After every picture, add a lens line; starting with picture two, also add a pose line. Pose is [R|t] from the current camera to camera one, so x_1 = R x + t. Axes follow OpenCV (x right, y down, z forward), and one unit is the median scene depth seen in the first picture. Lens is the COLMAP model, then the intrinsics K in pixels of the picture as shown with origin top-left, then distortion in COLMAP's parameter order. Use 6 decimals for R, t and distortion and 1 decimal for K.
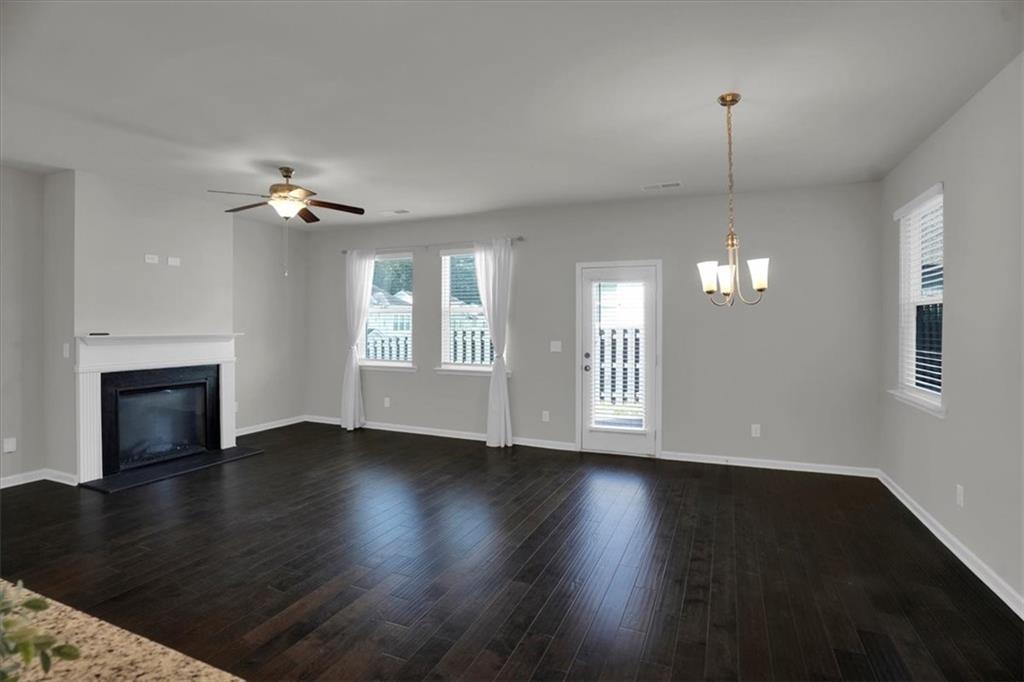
lens RADIAL K [[503.6, 0, 508.8], [0, 503.6, 322.6], [0, 0, 1]] dist [-0.047671, 0.011655]
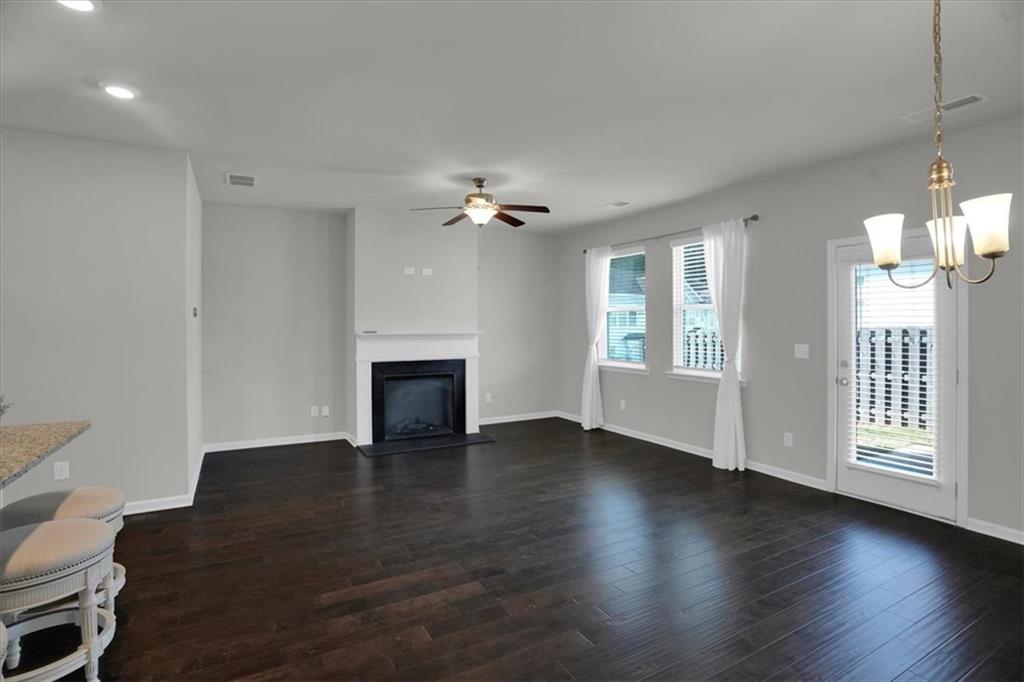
lens RADIAL K [[503.6, 0, 524.6], [0, 503.6, 324.6], [0, 0, 1]] dist [-0.047671, 0.011655]
pose [[0.802725, -0.003502, -0.596339, 0.214167], [0.005975, 0.999980, 0.002171, 0.002642], [0.596319, -0.005305, 0.802730, 0.143722]]
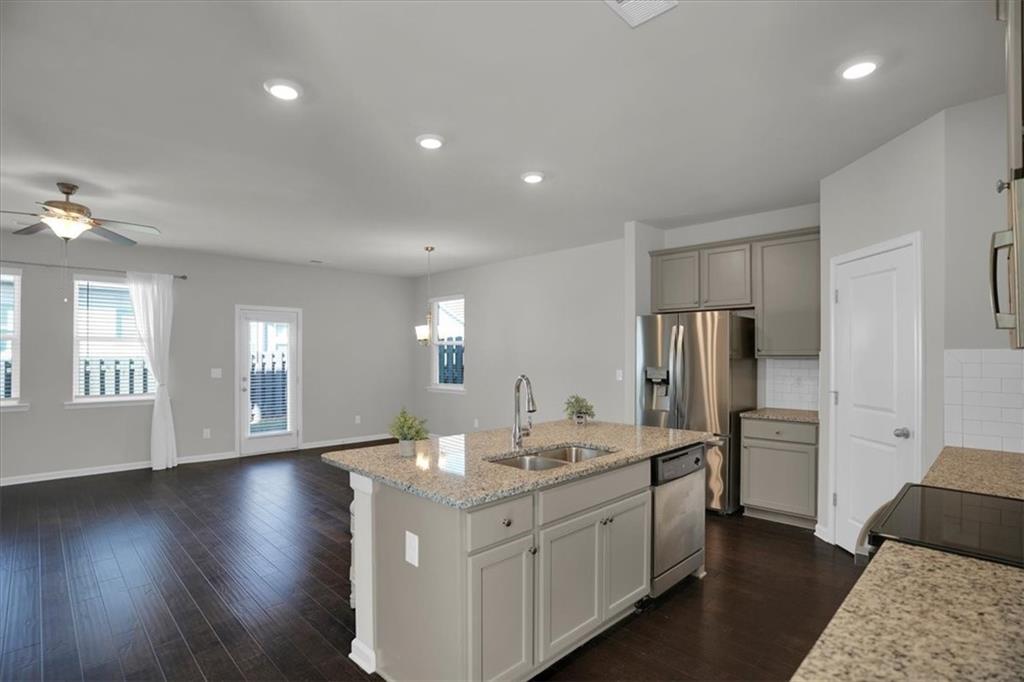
lens RADIAL K [[503.6, 0, 511.6], [0, 503.6, 349.6], [0, 0, 1]] dist [-0.047671, 0.011655]
pose [[0.370633, 0.008573, 0.928740, -0.757862], [-0.003318, 0.999963, -0.007907, -0.000809], [-0.928773, -0.000151, 0.370648, -0.075547]]
